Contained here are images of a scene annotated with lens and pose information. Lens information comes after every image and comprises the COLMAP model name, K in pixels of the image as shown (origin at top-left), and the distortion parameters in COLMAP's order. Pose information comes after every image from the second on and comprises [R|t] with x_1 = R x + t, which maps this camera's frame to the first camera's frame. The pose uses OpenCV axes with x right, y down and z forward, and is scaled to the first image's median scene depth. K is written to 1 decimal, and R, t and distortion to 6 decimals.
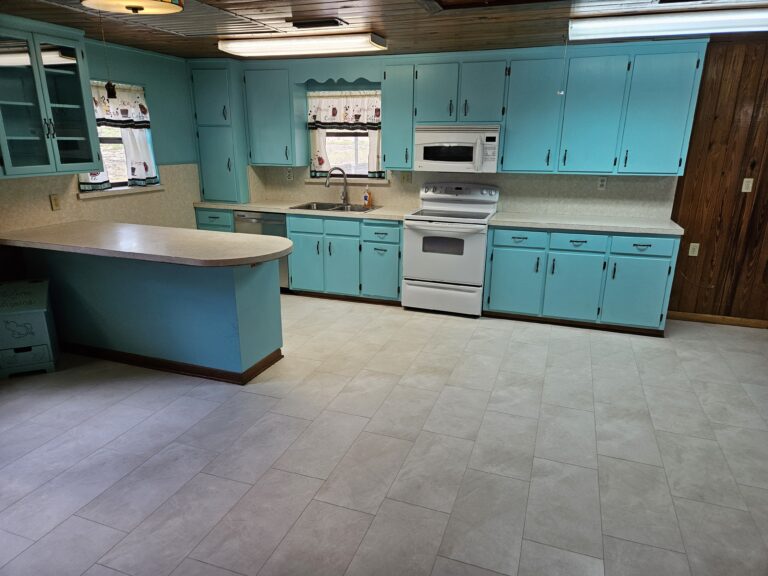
lens RADIAL K [[515.7, 0, 387.3], [0, 515.7, 295.5], [0, 0, 1]] dist [0.066290, -0.041490]
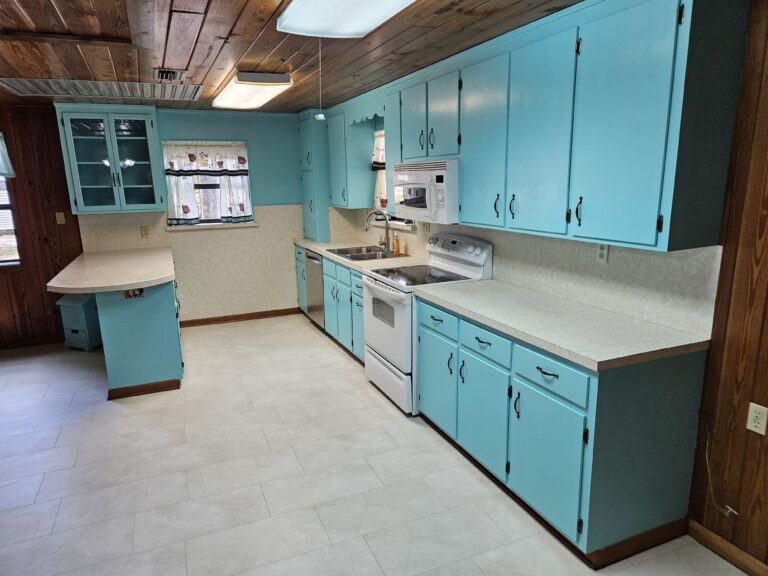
lens RADIAL K [[515.7, 0, 382.7], [0, 515.7, 292.5], [0, 0, 1]] dist [0.066290, -0.041490]
pose [[0.672018, 0.140741, -0.727038, 0.698246], [-0.189810, 0.981712, 0.014595, -0.141609], [0.715796, 0.128191, 0.686442, 0.470662]]
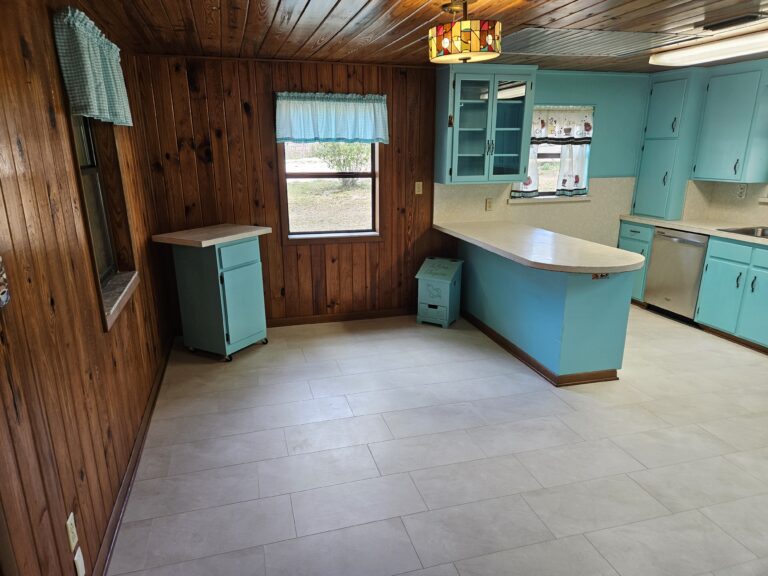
lens RADIAL K [[515.7, 0, 383.1], [0, 515.7, 296.8], [0, 0, 1]] dist [0.066290, -0.041490]
pose [[0.578968, 0.217425, -0.785826, 0.233527], [-0.232963, 0.967724, 0.096114, -0.017824], [0.781360, 0.127422, 0.610934, 0.045815]]
